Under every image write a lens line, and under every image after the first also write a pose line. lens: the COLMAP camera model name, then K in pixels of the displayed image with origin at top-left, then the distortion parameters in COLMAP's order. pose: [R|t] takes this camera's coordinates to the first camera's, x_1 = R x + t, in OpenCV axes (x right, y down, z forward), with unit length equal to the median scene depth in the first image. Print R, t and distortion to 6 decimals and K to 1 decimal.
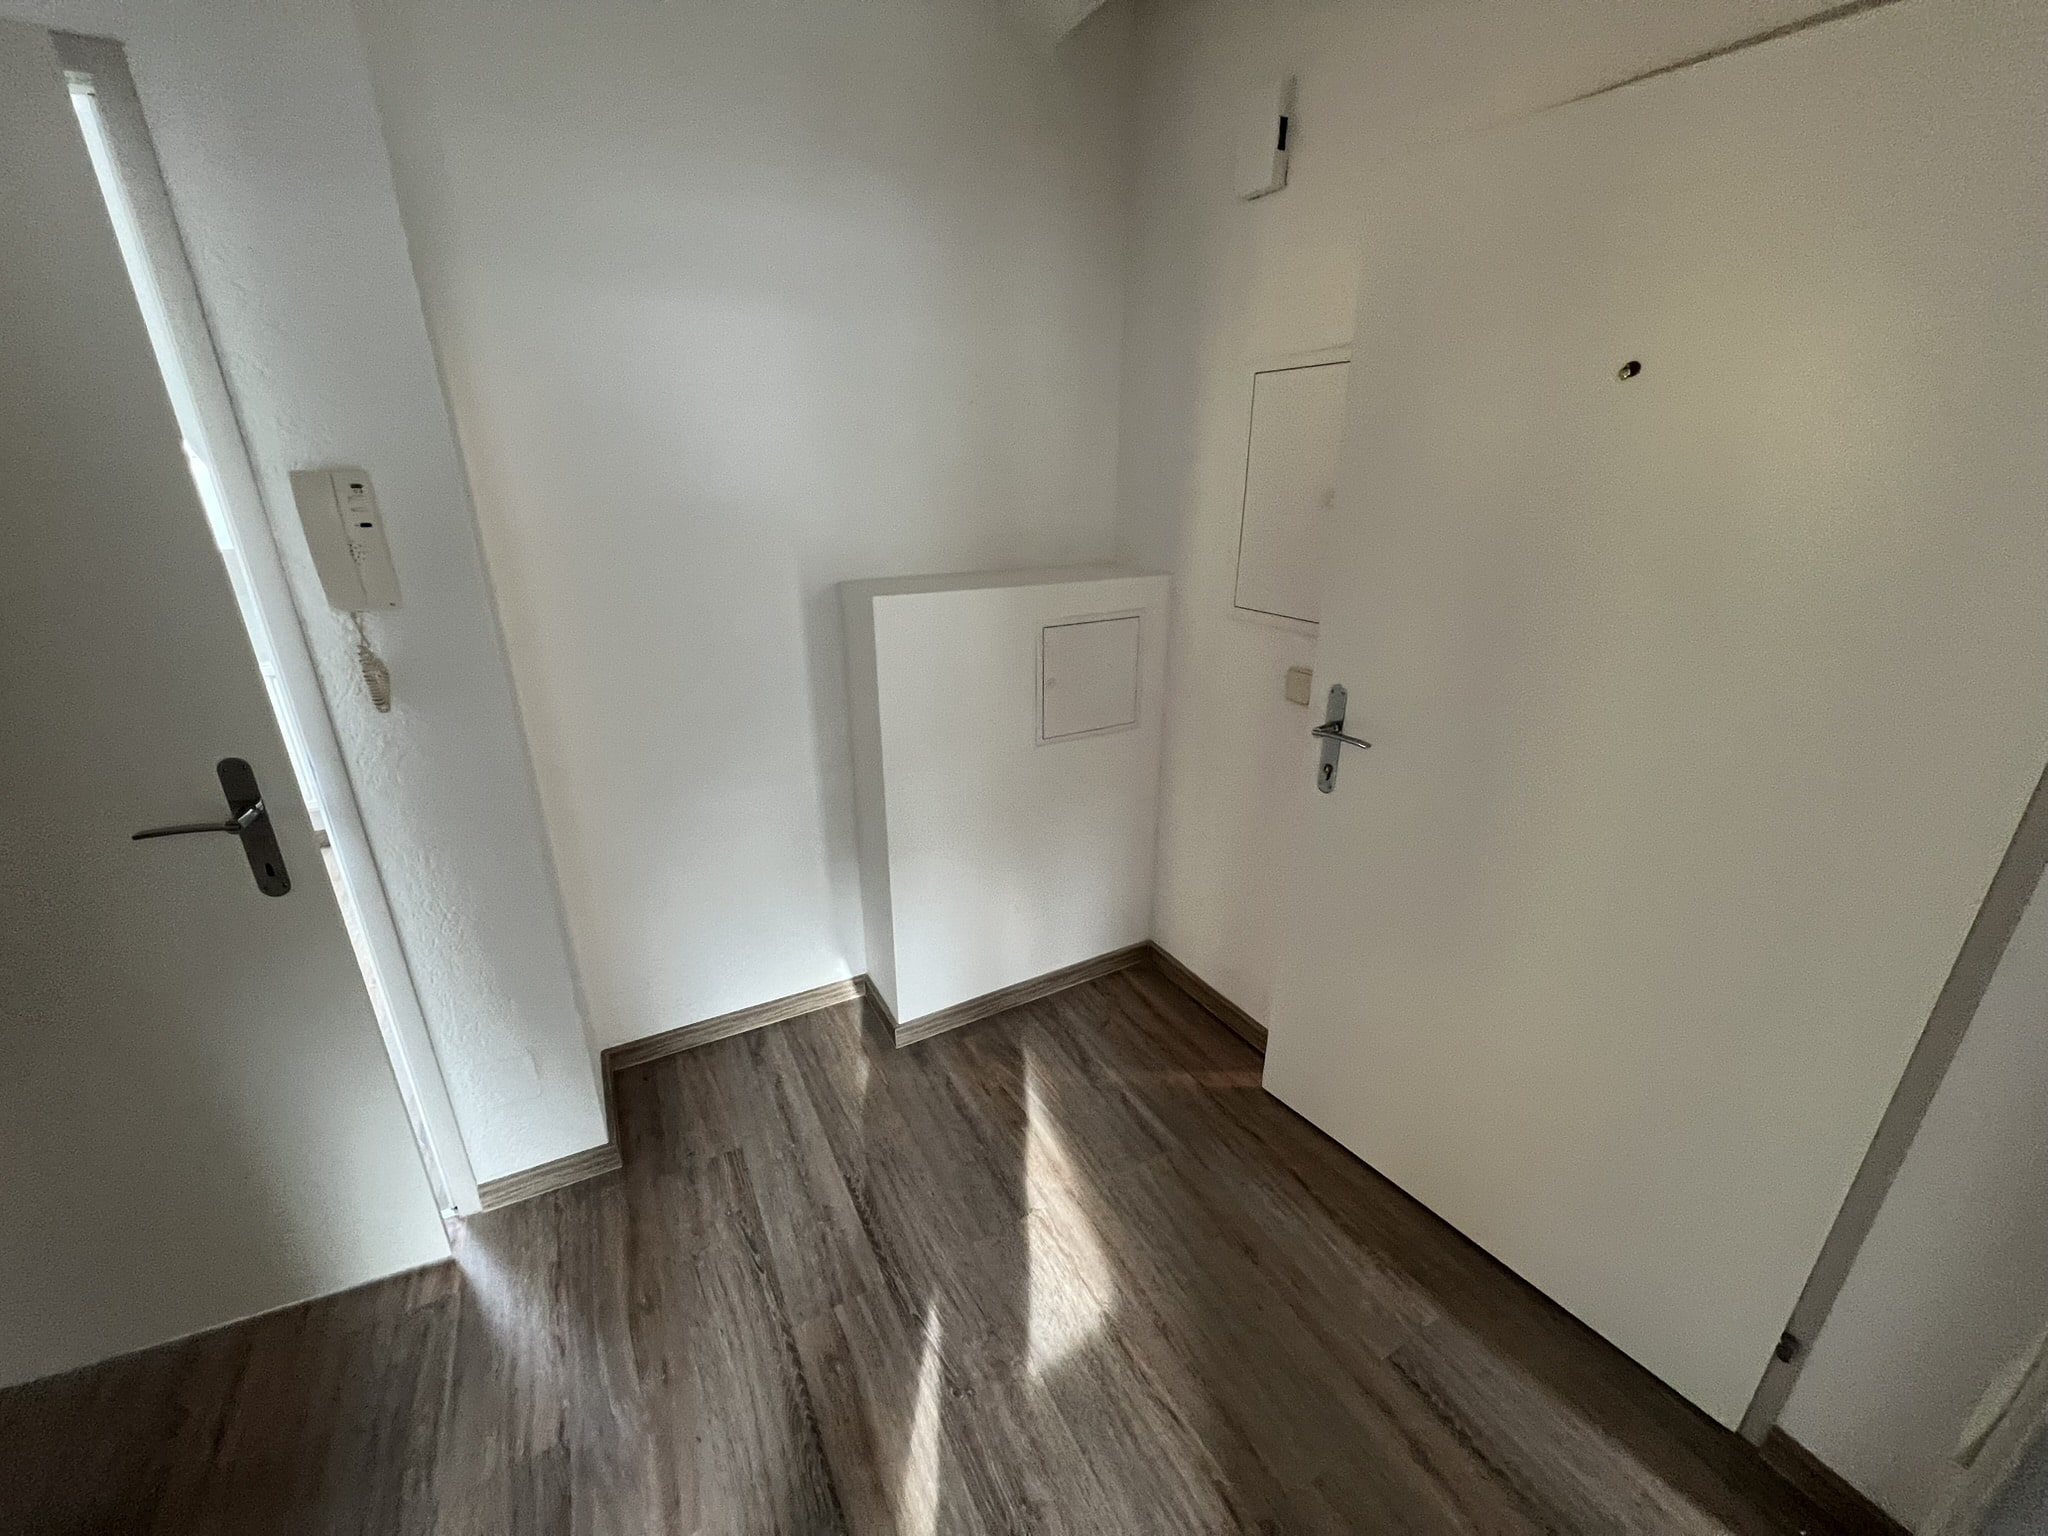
lens RADIAL K [[816.2, 0, 1023.1], [0, 816.2, 760.4], [0, 0, 1]] dist [-0.001976, -0.000140]
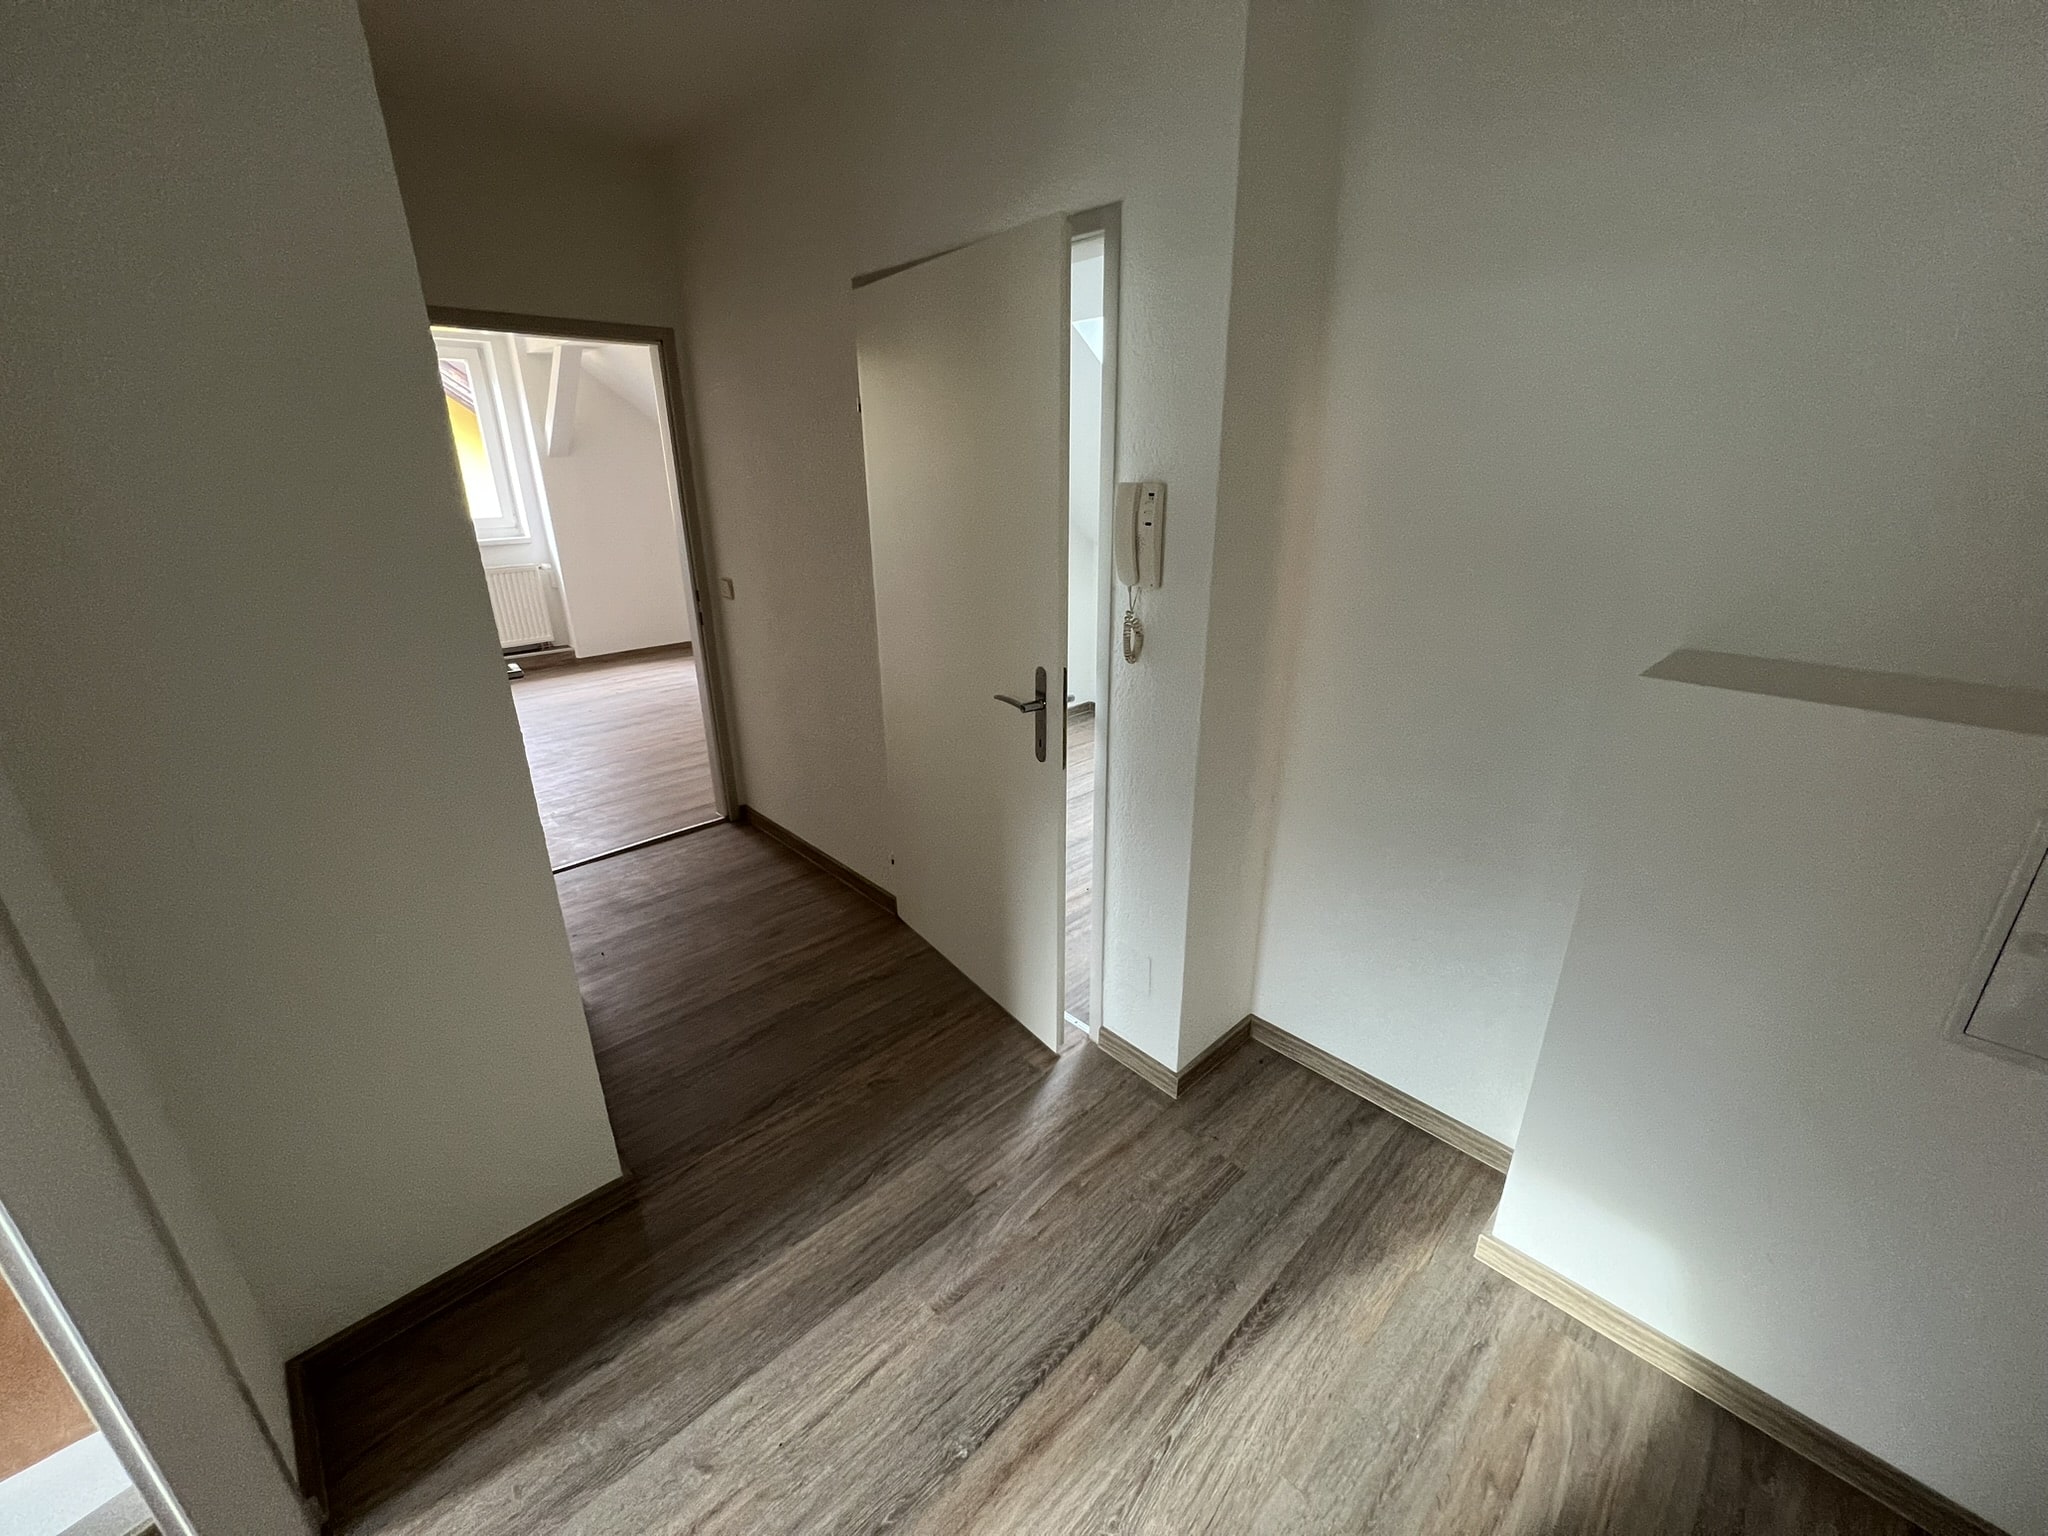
lens RADIAL K [[816.2, 0, 1028.4], [0, 816.2, 770.0], [0, 0, 1]] dist [-0.001976, -0.000140]
pose [[0.248183, 0.327875, -0.911539, 0.372583], [-0.319384, 0.916060, 0.242544, -0.141117], [0.914549, 0.230936, 0.332068, 0.369977]]
